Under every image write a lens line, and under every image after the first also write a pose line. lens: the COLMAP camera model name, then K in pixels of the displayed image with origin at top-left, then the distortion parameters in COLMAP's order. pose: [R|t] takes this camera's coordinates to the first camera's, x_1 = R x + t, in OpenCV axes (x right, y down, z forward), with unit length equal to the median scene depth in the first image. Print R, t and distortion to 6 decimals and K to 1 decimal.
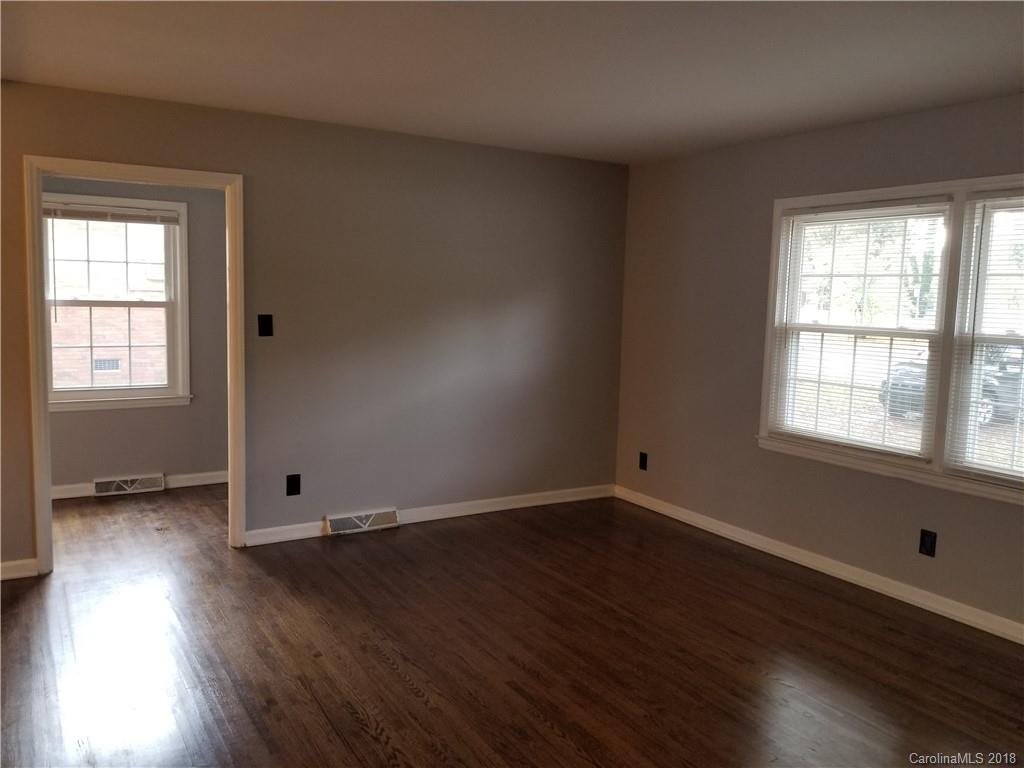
lens RADIAL K [[773.4, 0, 512.0], [0, 773.4, 384.0], [0, 0, 1]] dist [-0.000056, -0.001470]
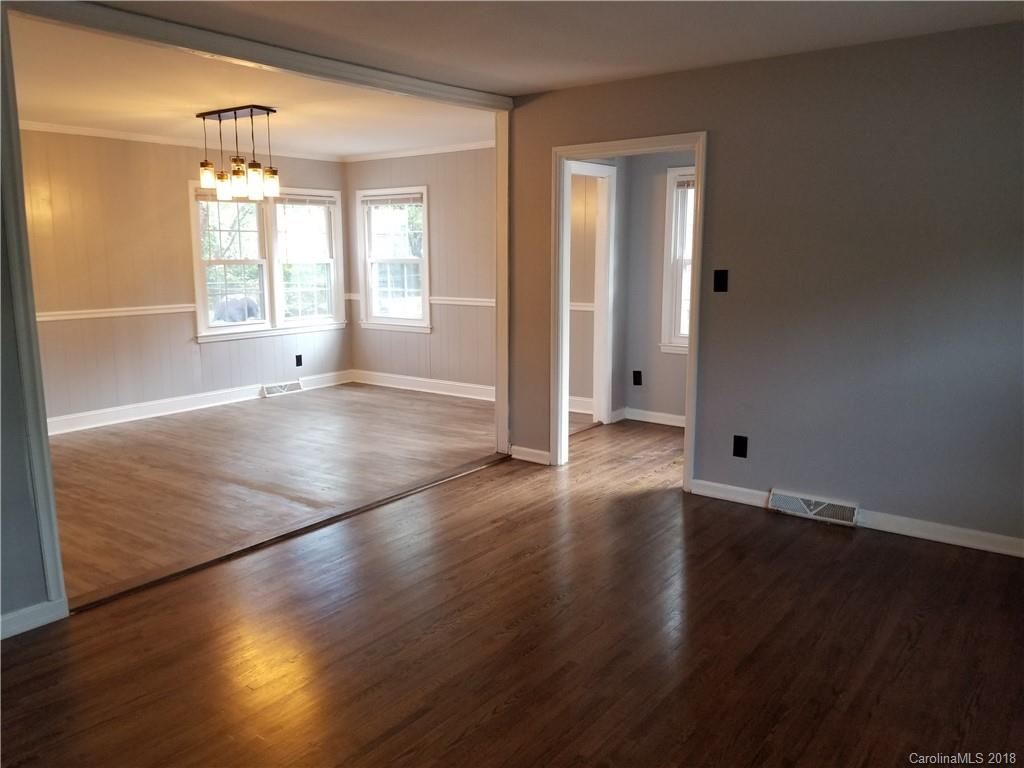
lens RADIAL K [[798.9, 0, 509.5], [0, 798.9, 395.2], [0, 0, 1]] dist [0.050070, -0.140694]
pose [[0.341141, 0.142962, -0.929077, 0.551694], [-0.085855, 0.988975, 0.120654, -0.030419], [0.936083, 0.038606, 0.349653, 0.377397]]
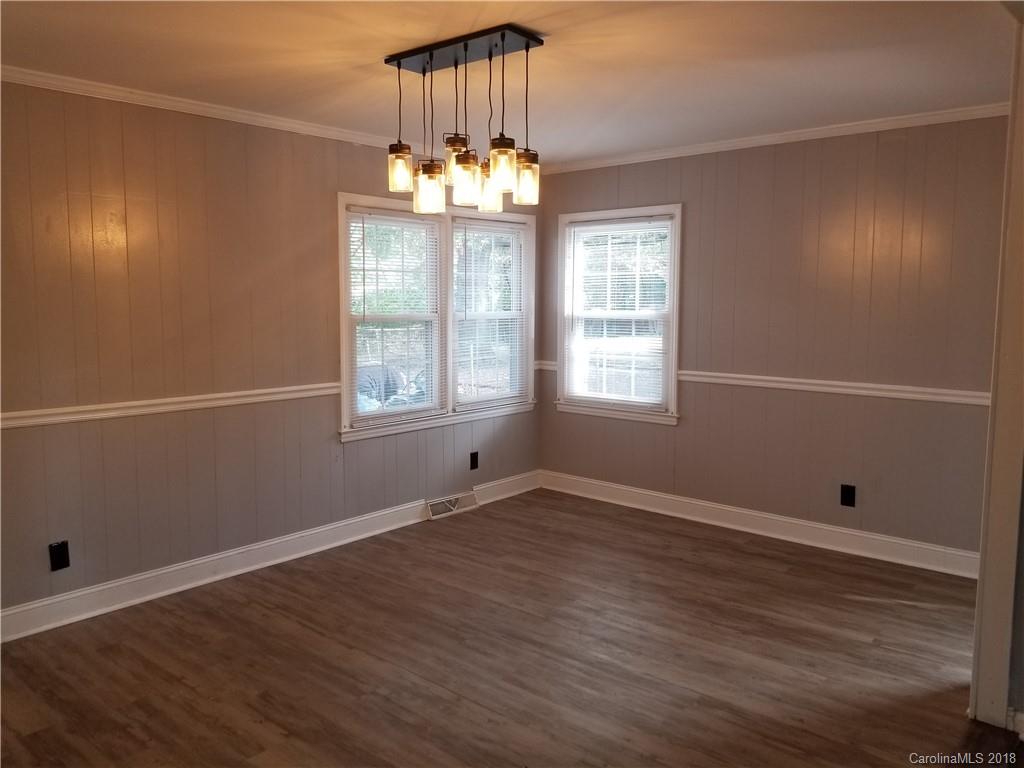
lens RADIAL K [[788.9, 0, 512.0], [0, 788.9, 384.0], [0, 0, 1]] dist [0.041480, -0.001080]
pose [[0.266894, 0.085227, -0.959950, 0.235140], [-0.096151, 0.993467, 0.061470, -0.037224], [0.958917, 0.075894, 0.273345, 0.331940]]
